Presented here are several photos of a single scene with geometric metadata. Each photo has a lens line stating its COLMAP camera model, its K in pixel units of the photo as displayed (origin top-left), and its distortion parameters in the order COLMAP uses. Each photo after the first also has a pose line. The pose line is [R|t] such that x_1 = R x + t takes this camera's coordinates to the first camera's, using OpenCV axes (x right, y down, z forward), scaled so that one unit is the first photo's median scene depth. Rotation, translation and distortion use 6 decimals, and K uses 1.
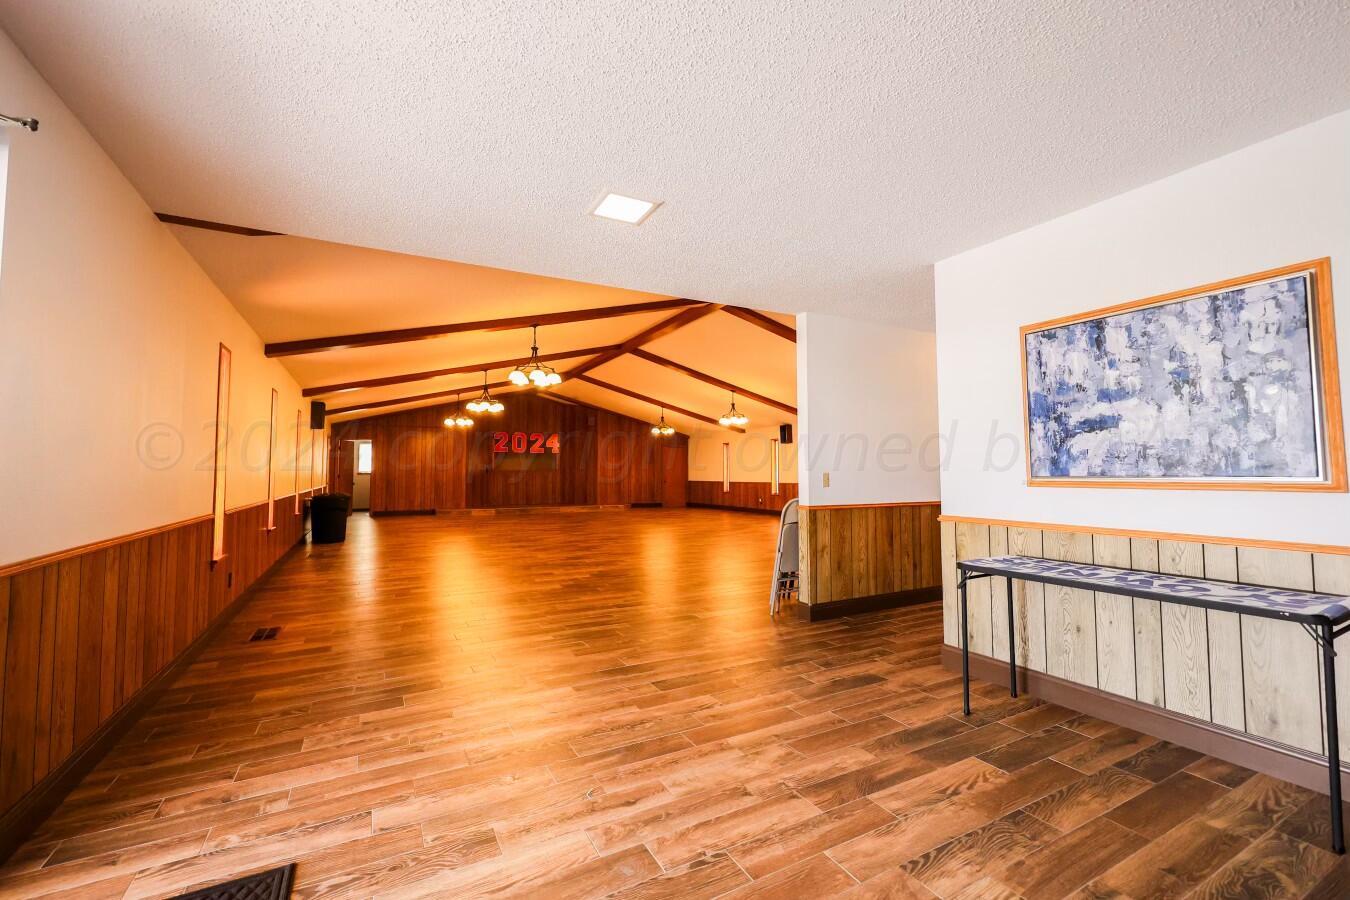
lens RADIAL K [[552.5, 0, 669.9], [0, 552.5, 447.7], [0, 0, 1]] dist [0.001328, 0.000242]
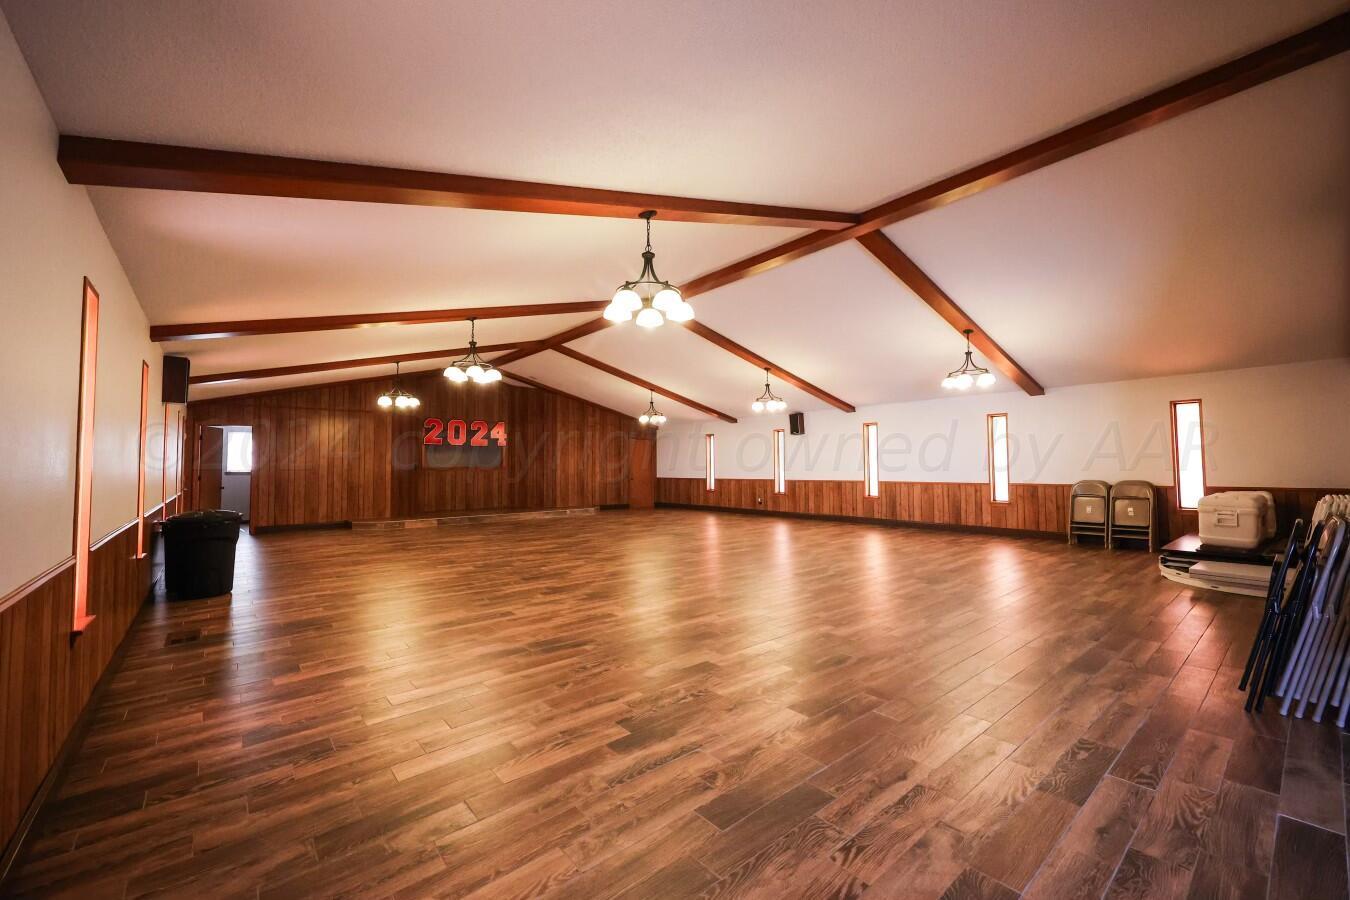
lens RADIAL K [[537.3, 0, 677.3], [0, 537.3, 445.0], [0, 0, 1]] dist [-0.000359, -0.000002]
pose [[0.977675, 0.002181, 0.210112, -0.145357], [-0.003403, 0.999979, 0.005451, 0.004158], [-0.210096, -0.006044, 0.977662, 0.202894]]
